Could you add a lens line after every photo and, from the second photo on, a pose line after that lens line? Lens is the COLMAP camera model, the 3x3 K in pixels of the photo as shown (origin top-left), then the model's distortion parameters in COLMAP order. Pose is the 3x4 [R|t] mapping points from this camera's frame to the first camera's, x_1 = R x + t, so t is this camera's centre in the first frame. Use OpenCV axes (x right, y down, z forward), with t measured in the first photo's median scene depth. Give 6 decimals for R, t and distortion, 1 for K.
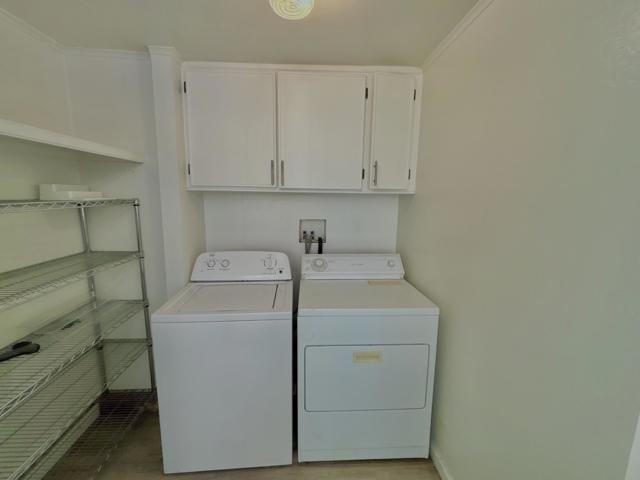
lens RADIAL K [[276.2, 0, 321.3], [0, 276.2, 241.7], [0, 0, 1]] dist [0.002138, 0.000708]
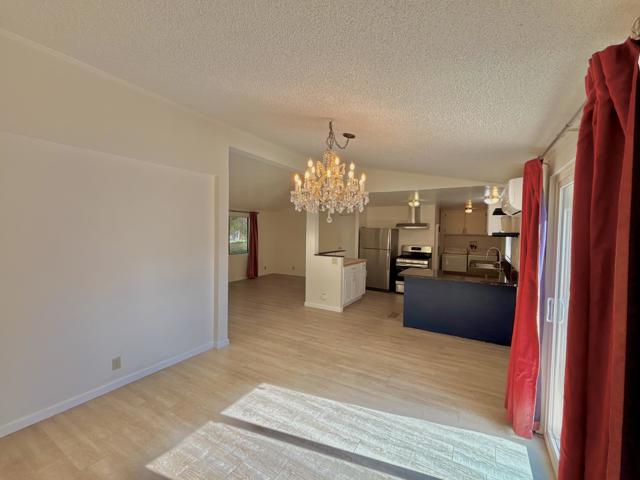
lens RADIAL K [[276.2, 0, 315.4], [0, 276.2, 241.0], [0, 0, 1]] dist [0.002138, 0.000708]
pose [[0.823533, 0.017927, -0.566985, 0.418131], [-0.102655, 0.987708, -0.117873, 0.731527], [0.557903, 0.155276, 0.815251, -4.200715]]
